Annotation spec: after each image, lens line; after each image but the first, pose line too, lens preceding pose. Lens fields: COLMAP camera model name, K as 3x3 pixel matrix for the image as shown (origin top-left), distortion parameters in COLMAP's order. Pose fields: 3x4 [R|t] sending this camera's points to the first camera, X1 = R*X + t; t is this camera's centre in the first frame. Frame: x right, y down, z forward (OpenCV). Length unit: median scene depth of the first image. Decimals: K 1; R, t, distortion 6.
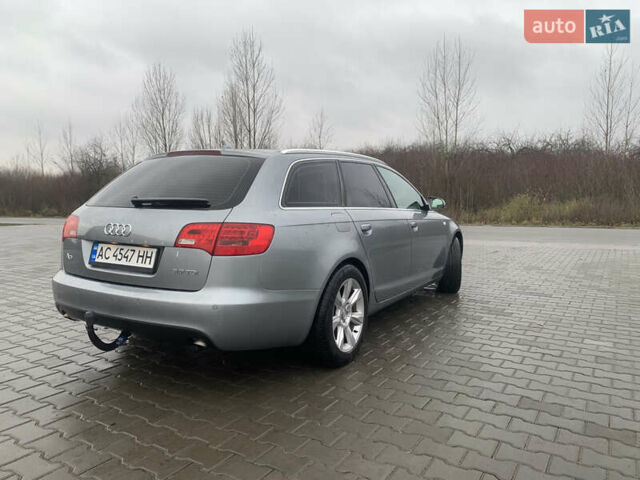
lens RADIAL K [[486.1, 0, 324.9], [0, 486.1, 239.2], [0, 0, 1]] dist [0.041260, -0.026796]
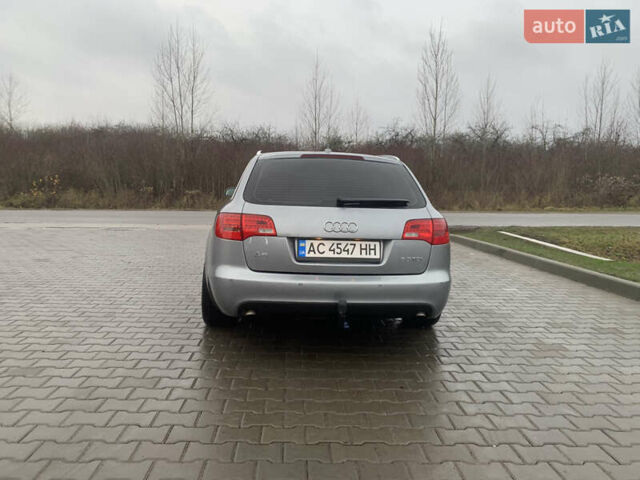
lens RADIAL K [[486.1, 0, 317.9], [0, 486.1, 239.9], [0, 0, 1]] dist [0.041260, -0.026796]
pose [[0.822315, -0.047246, 0.567068, -1.083542], [0.028201, 0.998706, 0.042313, -0.037415], [-0.568334, -0.018803, 0.822583, 0.104059]]
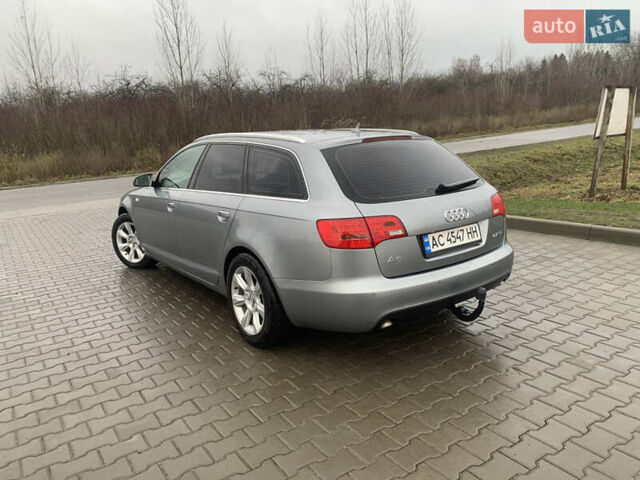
lens RADIAL K [[486.1, 0, 314.1], [0, 486.1, 238.1], [0, 0, 1]] dist [0.041260, -0.026796]
pose [[0.414349, -0.222655, 0.882462, -1.500923], [0.133469, 0.973995, 0.183081, -0.206956], [-0.900278, 0.041922, 0.433292, 0.800550]]
